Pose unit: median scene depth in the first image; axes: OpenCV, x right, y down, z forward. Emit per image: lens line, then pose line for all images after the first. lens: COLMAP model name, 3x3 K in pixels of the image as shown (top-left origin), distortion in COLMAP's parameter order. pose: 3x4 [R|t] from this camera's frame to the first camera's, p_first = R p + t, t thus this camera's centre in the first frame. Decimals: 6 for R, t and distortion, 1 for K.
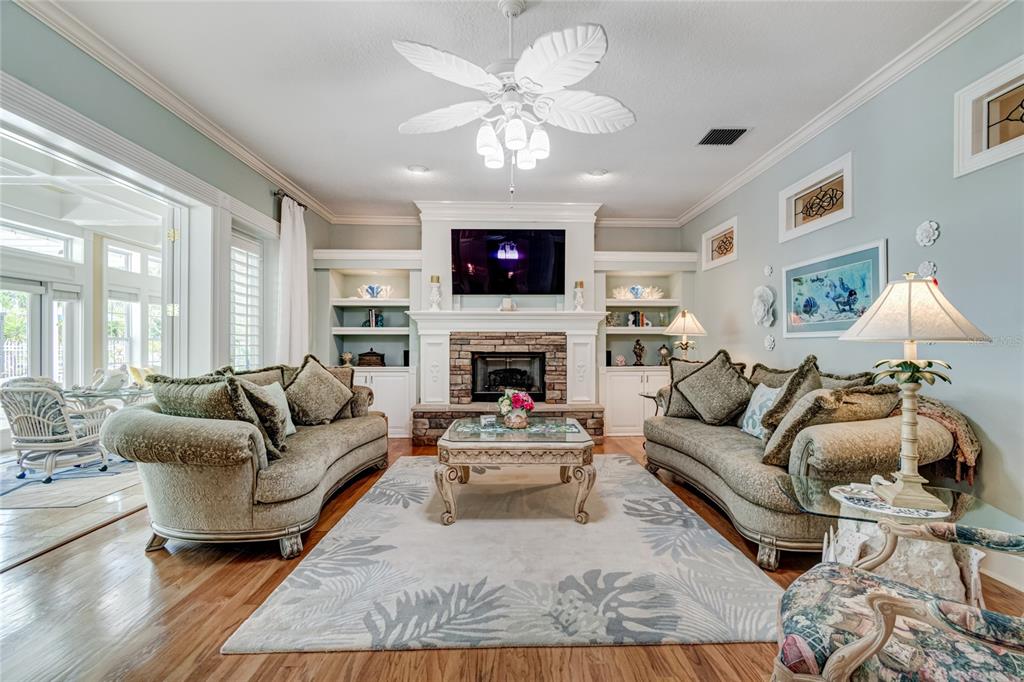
lens RADIAL K [[450.8, 0, 520.6], [0, 450.8, 343.9], [0, 0, 1]] dist [0.003889, -0.002373]
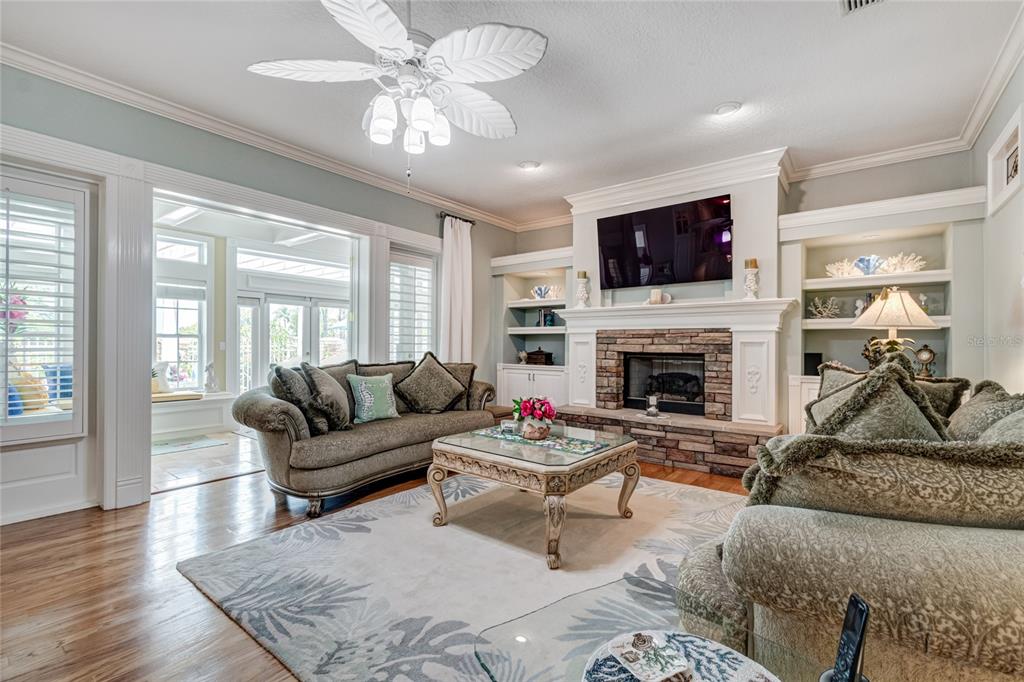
lens RADIAL K [[450.8, 0, 520.8], [0, 450.8, 343.8], [0, 0, 1]] dist [0.003889, -0.002373]
pose [[0.774239, 0.002407, -0.632889, 0.310125], [-0.003036, 0.999995, 0.000089, 0.002103], [0.632886, 0.001852, 0.774243, 0.183058]]
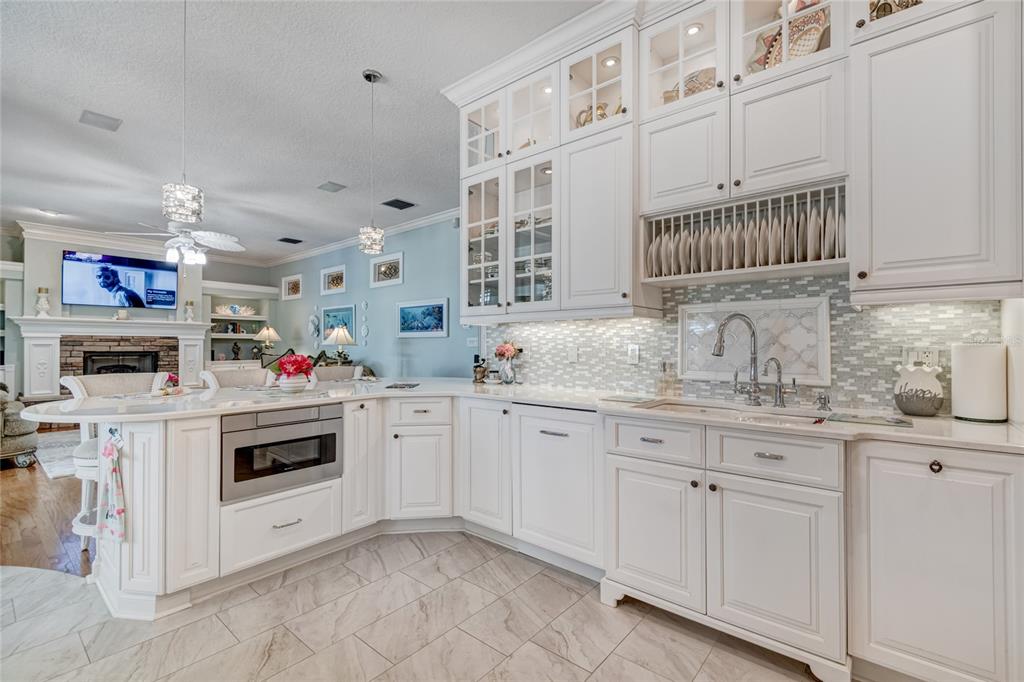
lens RADIAL K [[450.8, 0, 518.7], [0, 450.8, 344.5], [0, 0, 1]] dist [0.003889, -0.002373]
pose [[0.661216, 0.003744, 0.750186, -0.251169], [-0.003465, 0.999992, -0.001938, -0.003051], [-0.750188, -0.001318, 0.661224, -0.712888]]
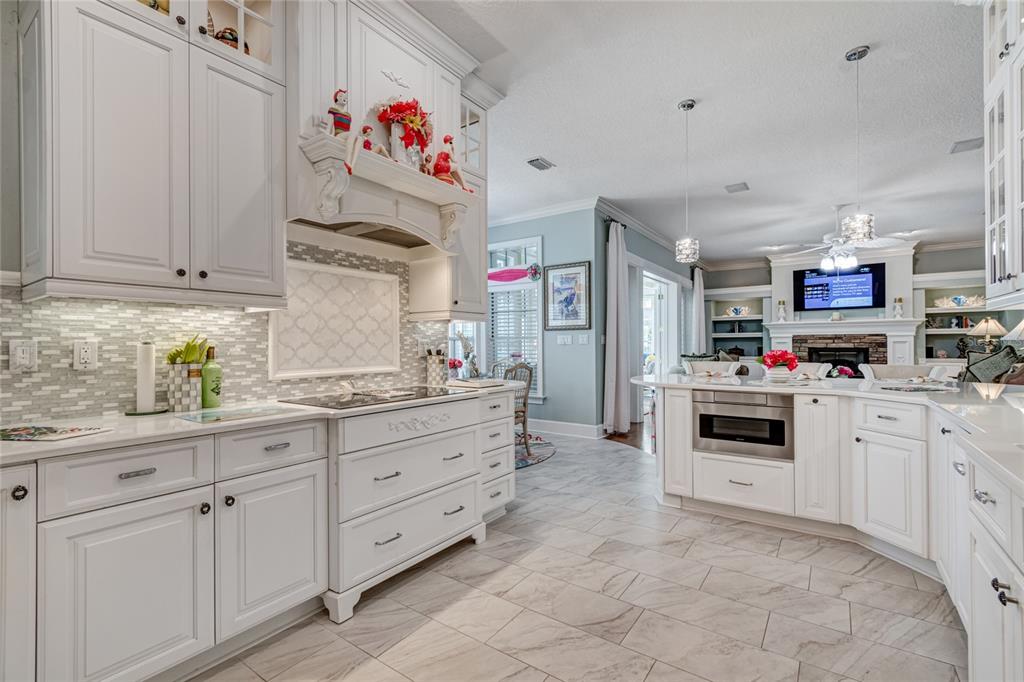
lens RADIAL K [[450.8, 0, 521.0], [0, 450.8, 343.3], [0, 0, 1]] dist [0.003889, -0.002373]
pose [[0.801756, -0.006577, -0.597615, 0.026849], [0.007136, 0.999974, -0.001432, -0.002056], [0.597609, -0.003117, 0.801782, -0.851339]]
